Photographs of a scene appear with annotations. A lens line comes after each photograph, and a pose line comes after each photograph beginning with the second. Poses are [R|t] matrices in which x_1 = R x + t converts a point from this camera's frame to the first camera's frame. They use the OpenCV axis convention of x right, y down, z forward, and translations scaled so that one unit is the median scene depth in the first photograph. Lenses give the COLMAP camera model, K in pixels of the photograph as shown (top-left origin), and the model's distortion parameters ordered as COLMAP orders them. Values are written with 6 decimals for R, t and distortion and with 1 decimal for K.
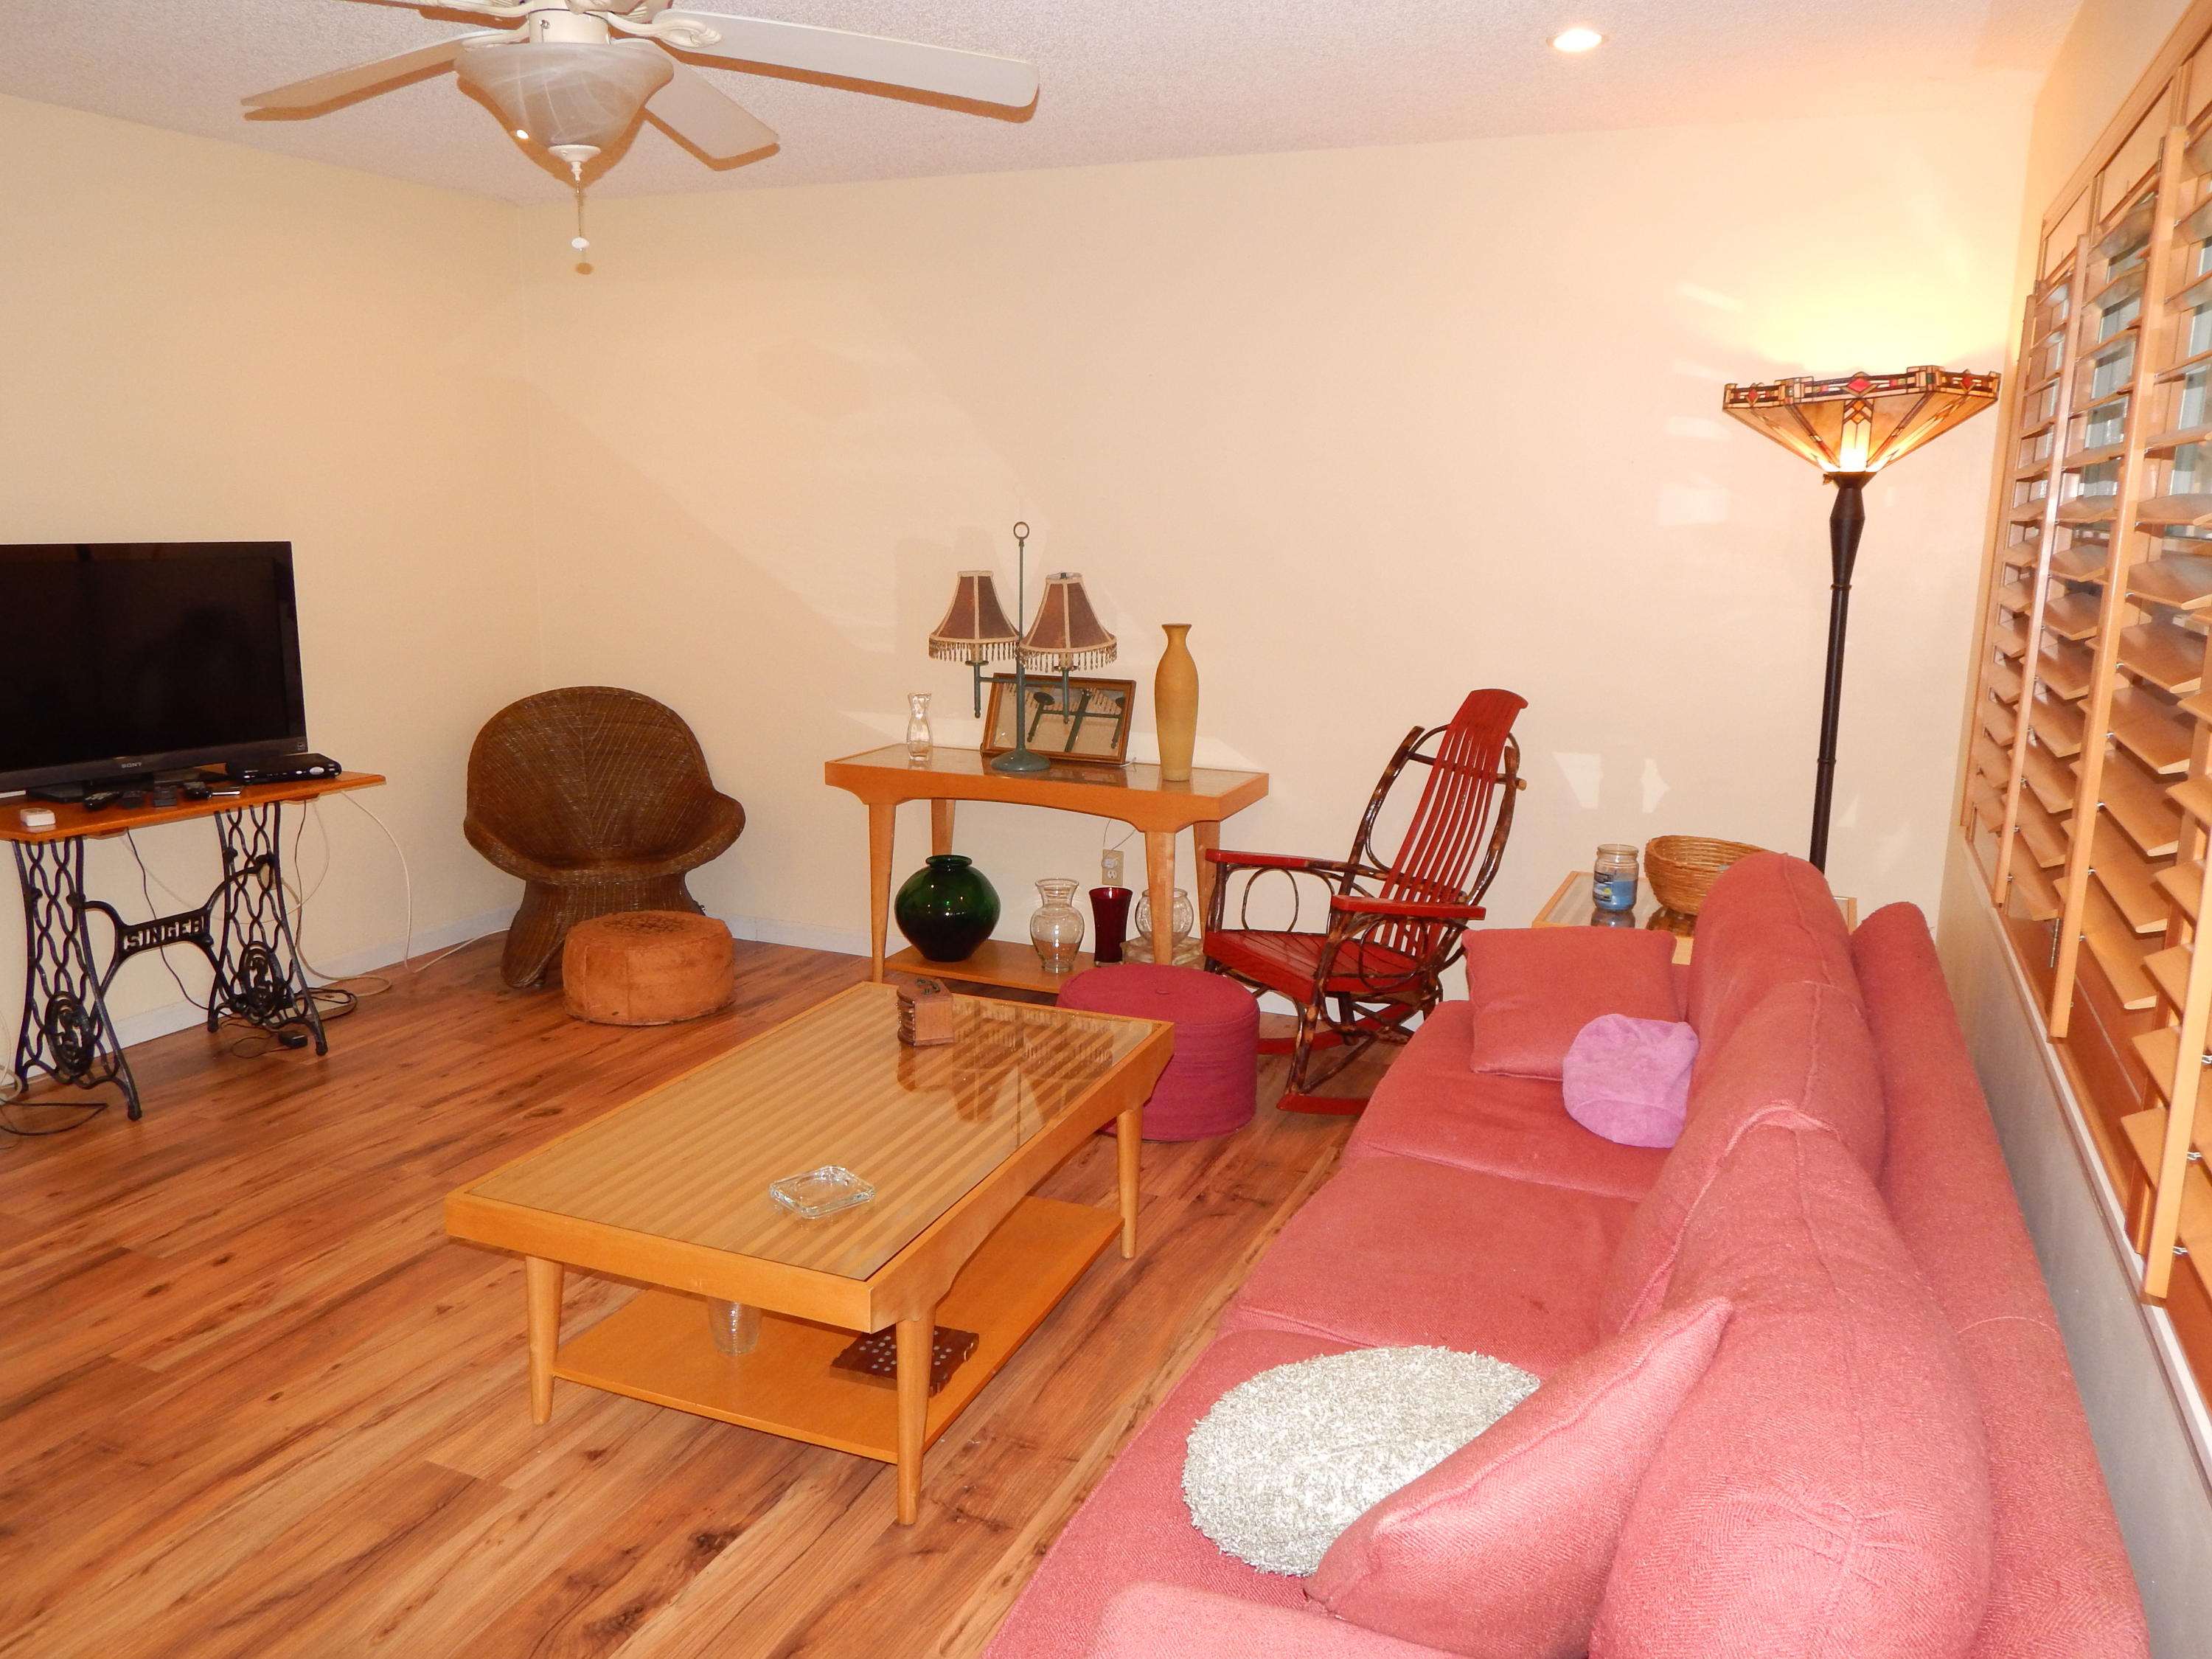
lens RADIAL K [[1619.3, 0, 1112.9], [0, 1619.3, 814.2], [0, 0, 1]] dist [-0.002175, -0.002243]
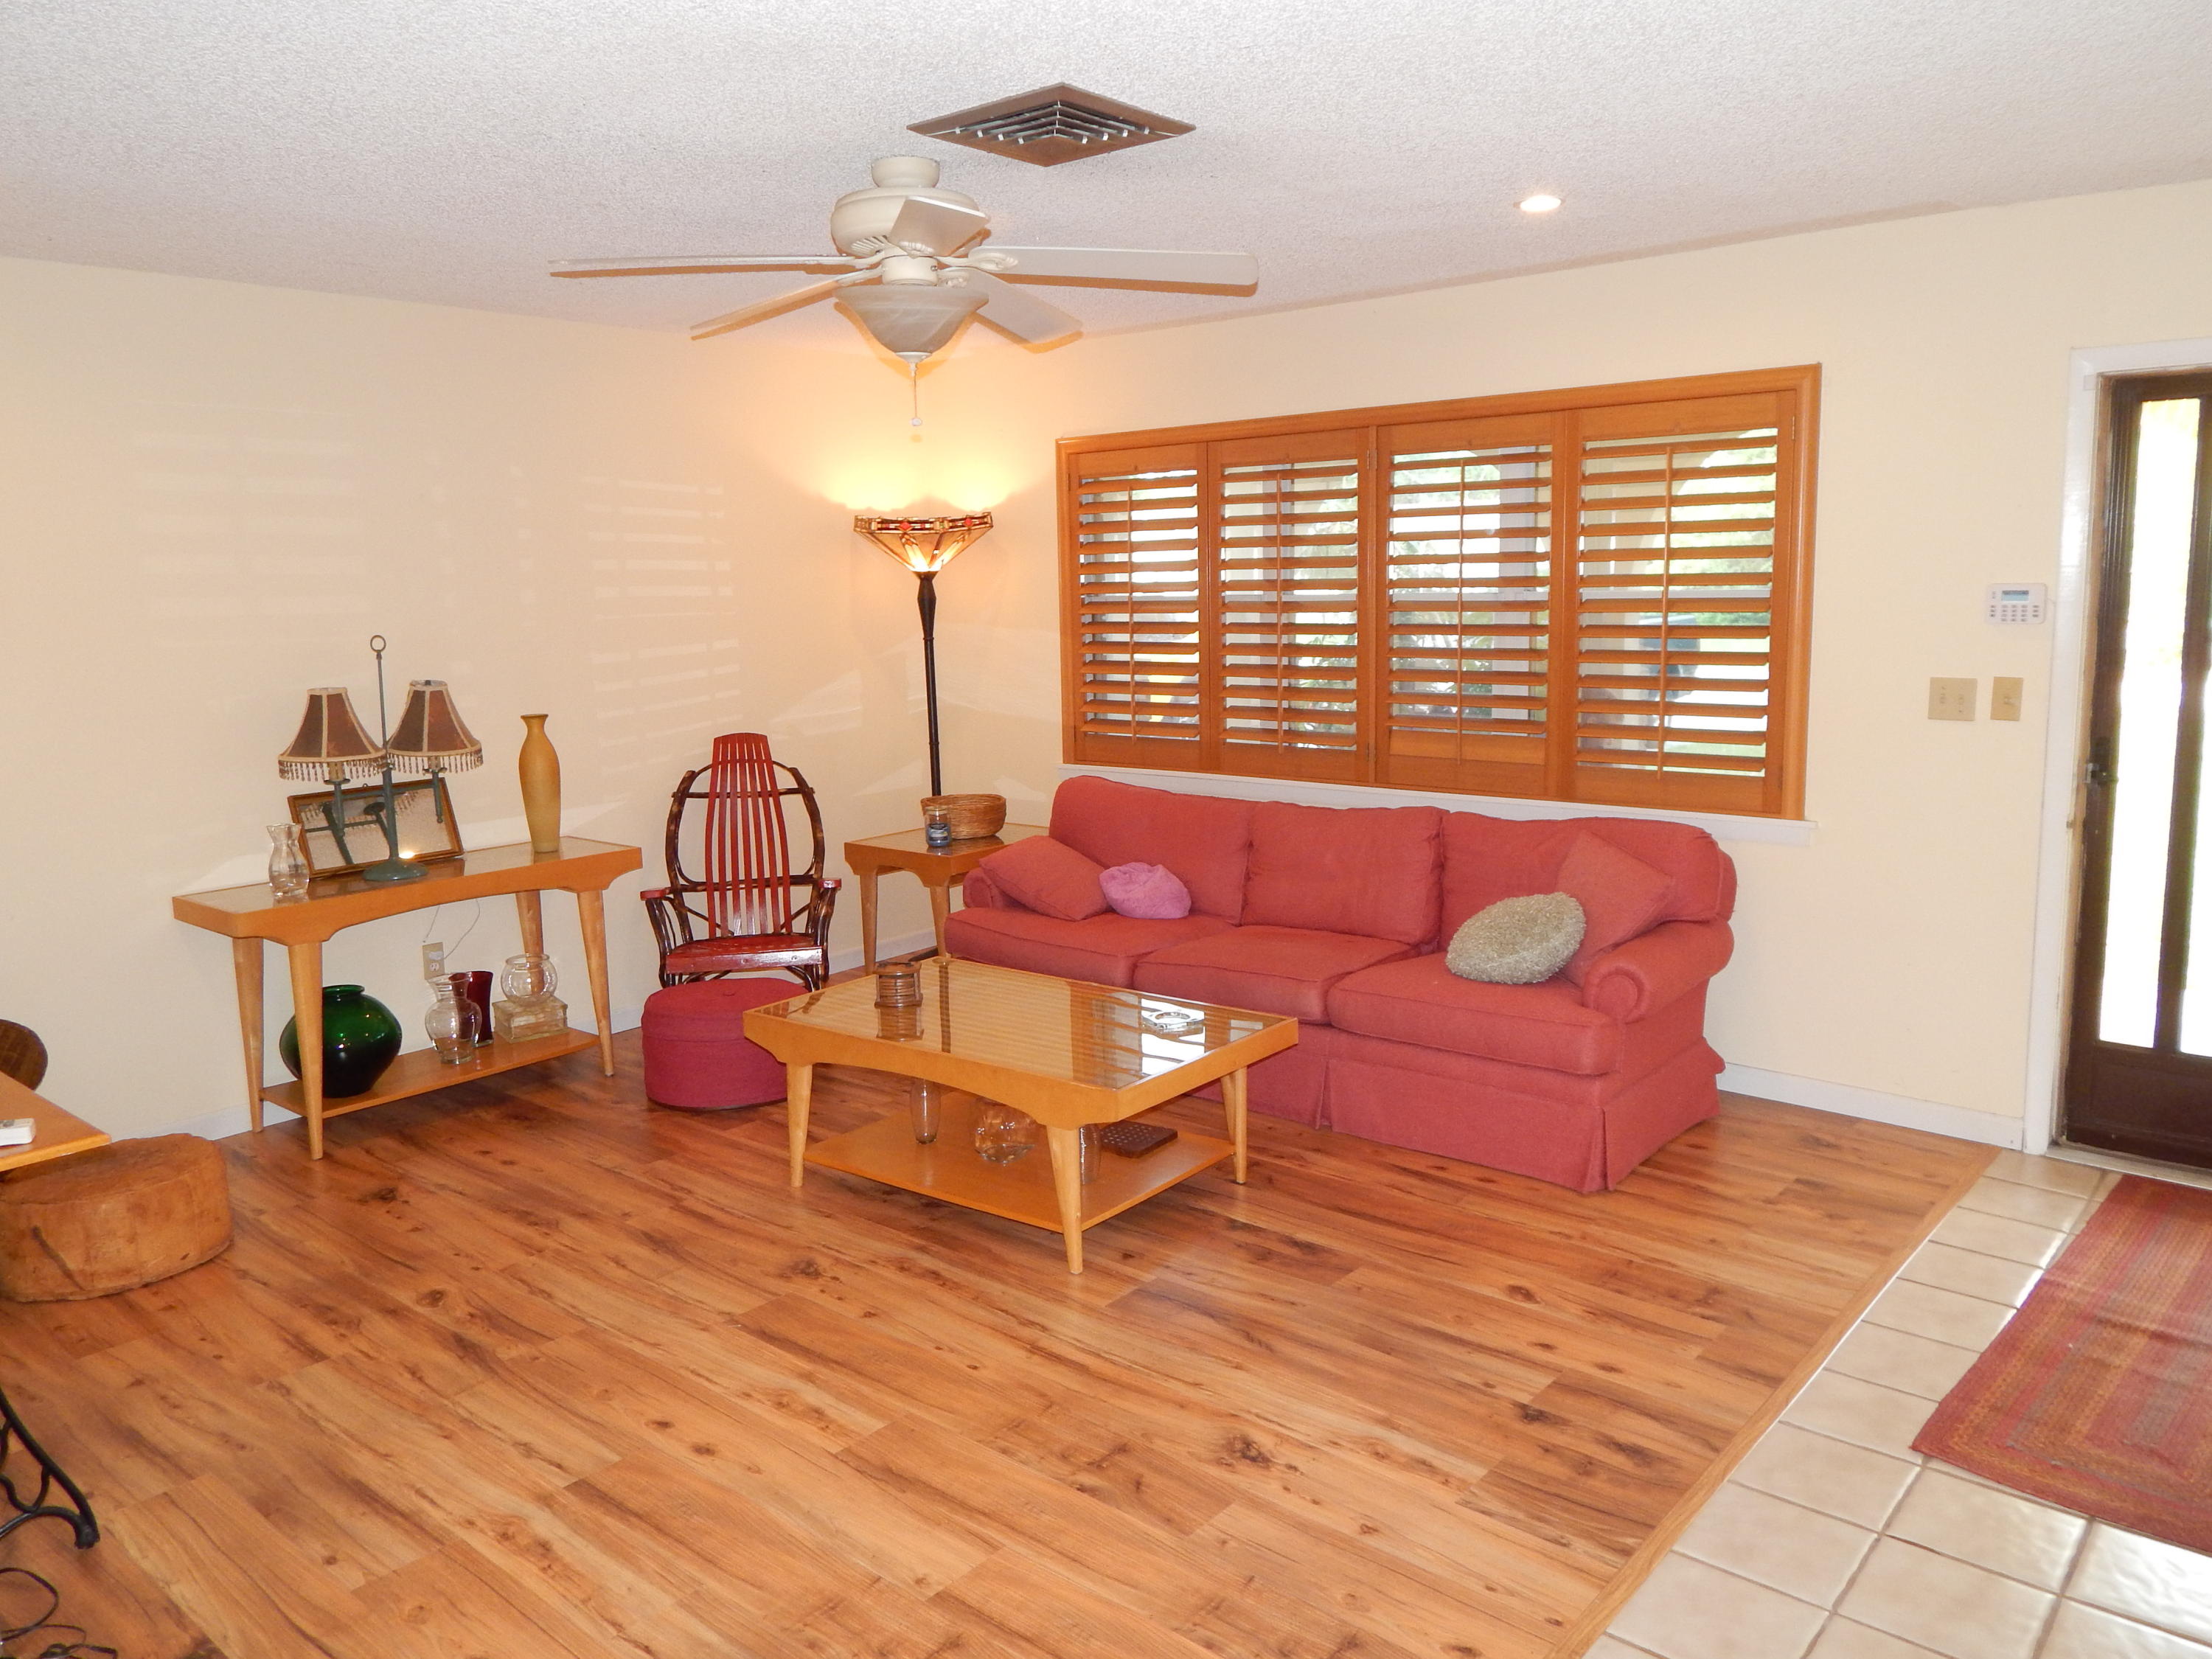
lens RADIAL K [[1619.3, 0, 1112.9], [0, 1619.3, 814.2], [0, 0, 1]] dist [-0.002175, -0.002243]
pose [[0.286841, -0.161576, 0.944254, -0.939336], [0.210193, 0.972270, 0.102519, -0.081871], [-0.934634, 0.169069, 0.312849, 0.281733]]
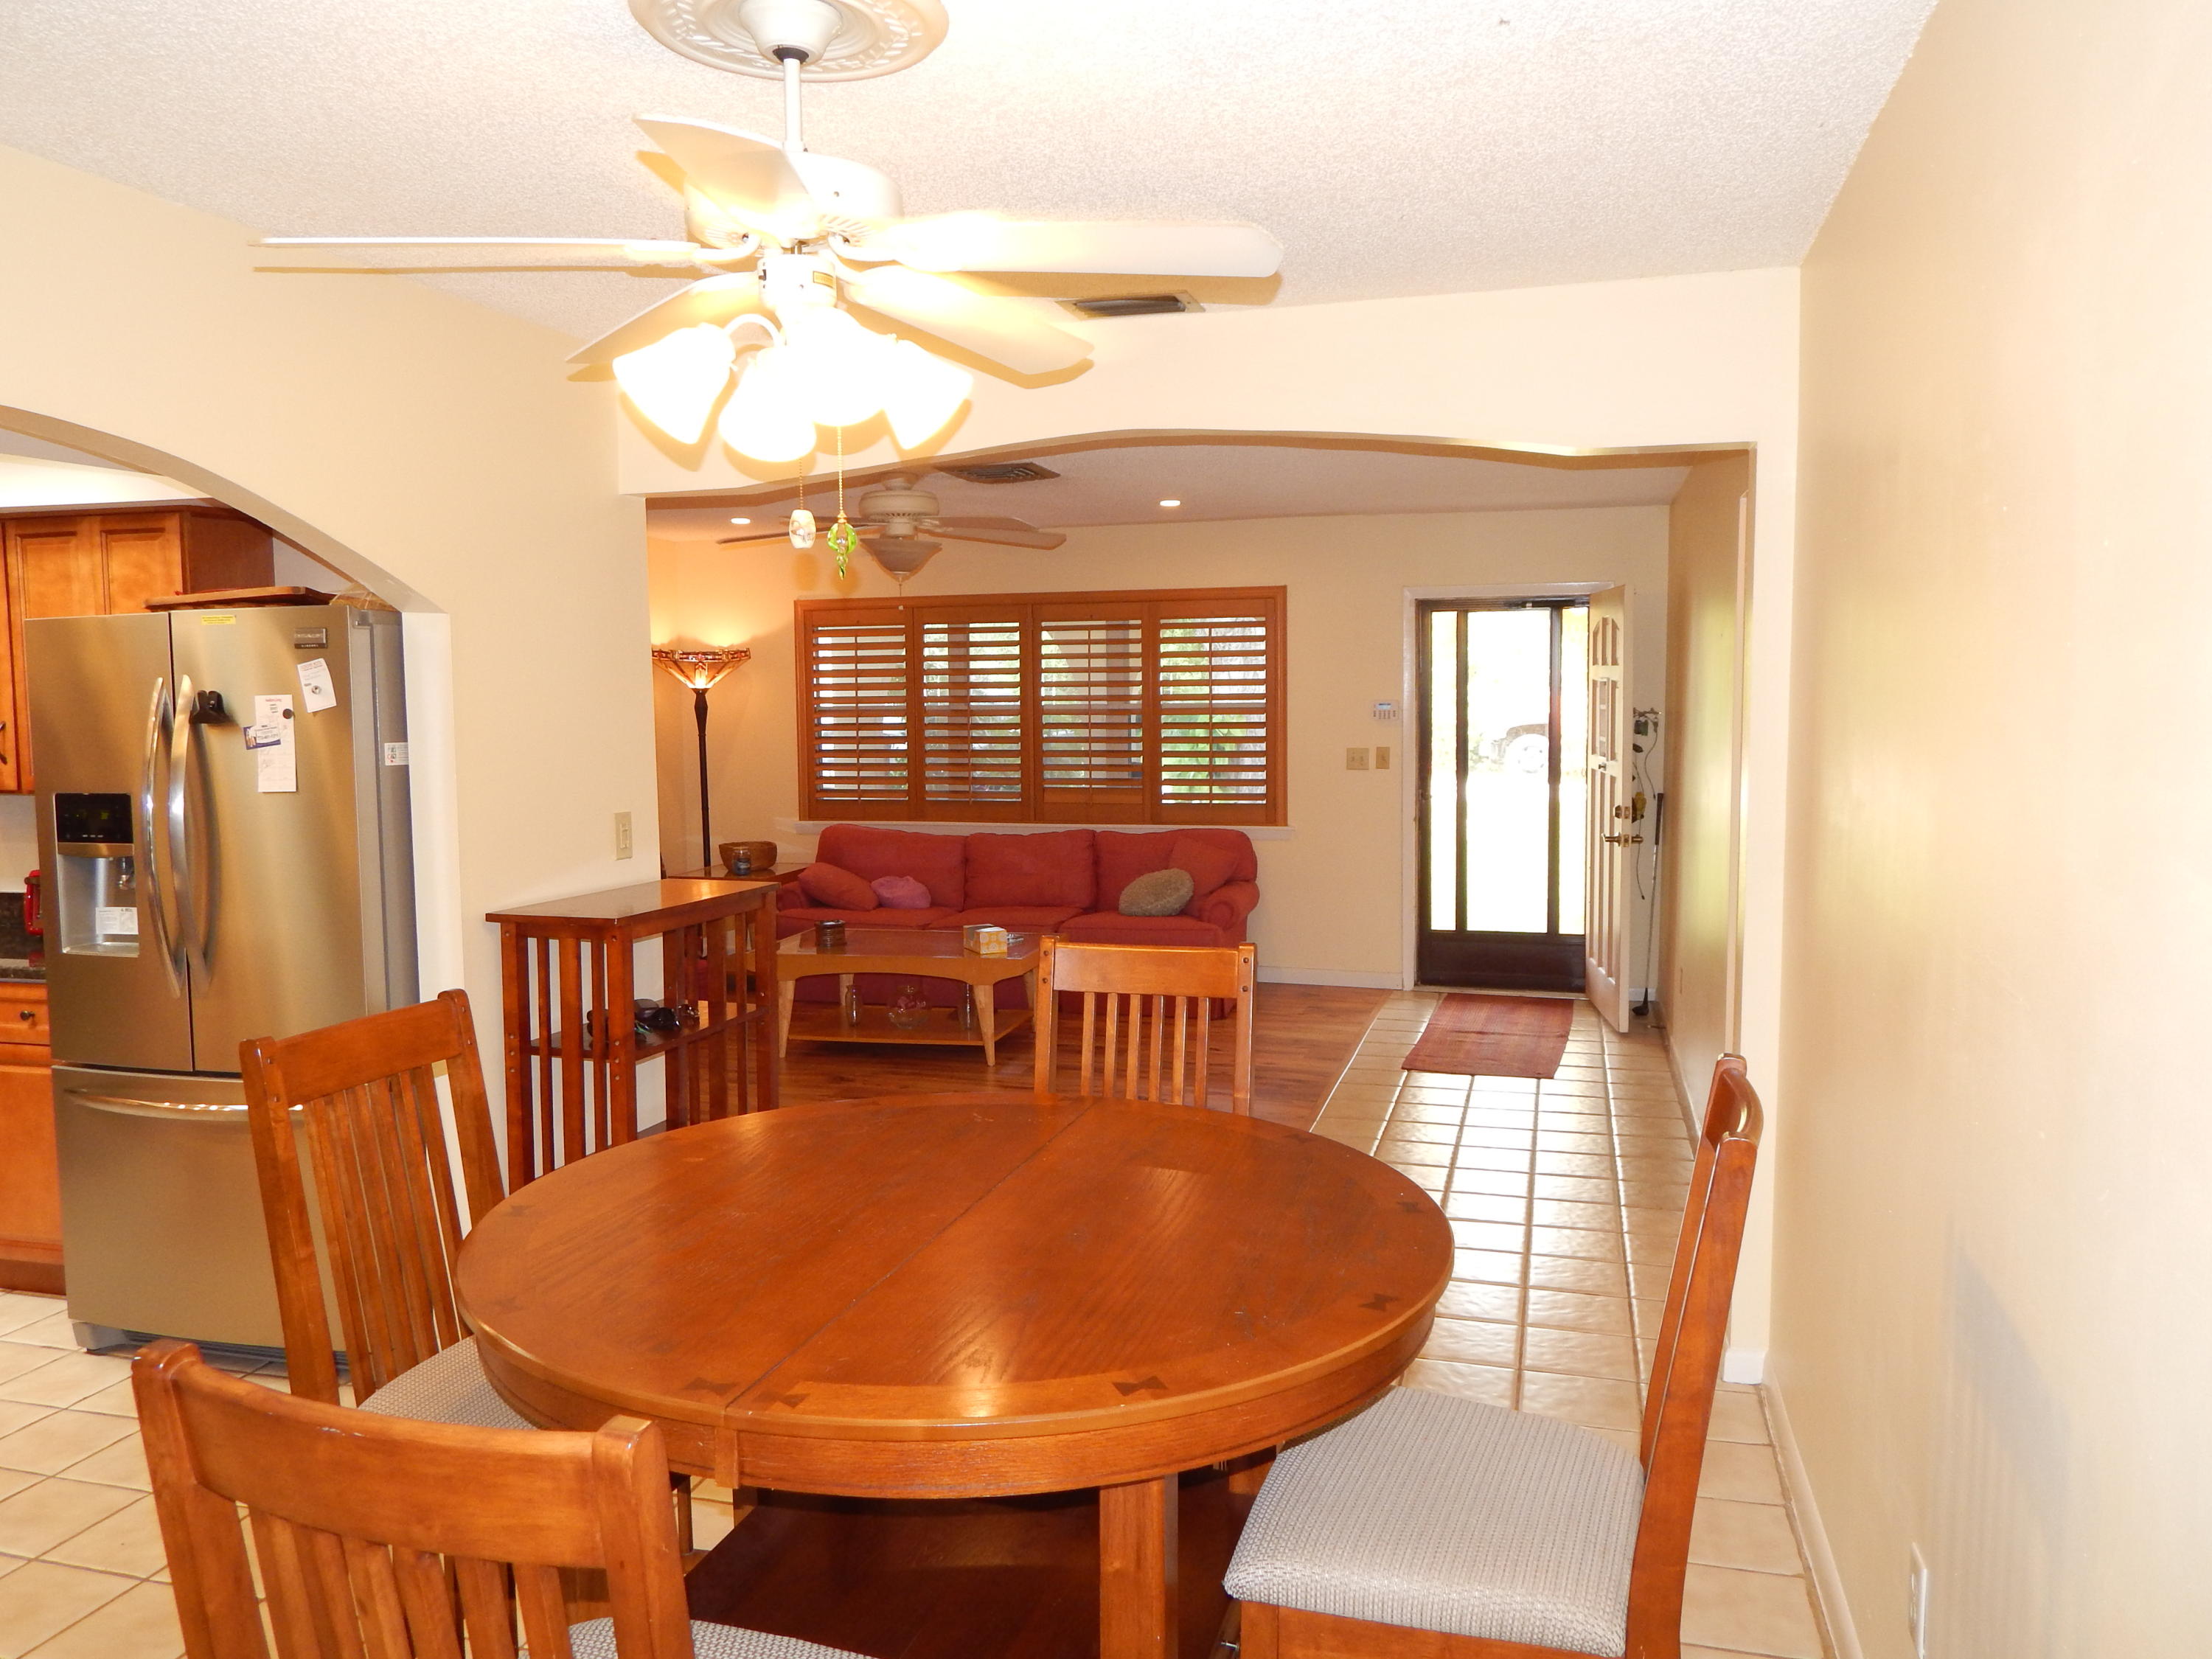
lens RADIAL K [[1594.0, 0, 1106.0], [0, 1594.0, 829.5], [0, 0, 1]] dist [-0.010654, -0.004147]
pose [[-0.129293, -0.101744, 0.986373, -1.663314], [0.199892, 0.971628, 0.126424, -0.156608], [-0.971250, 0.213513, -0.105287, 0.597757]]
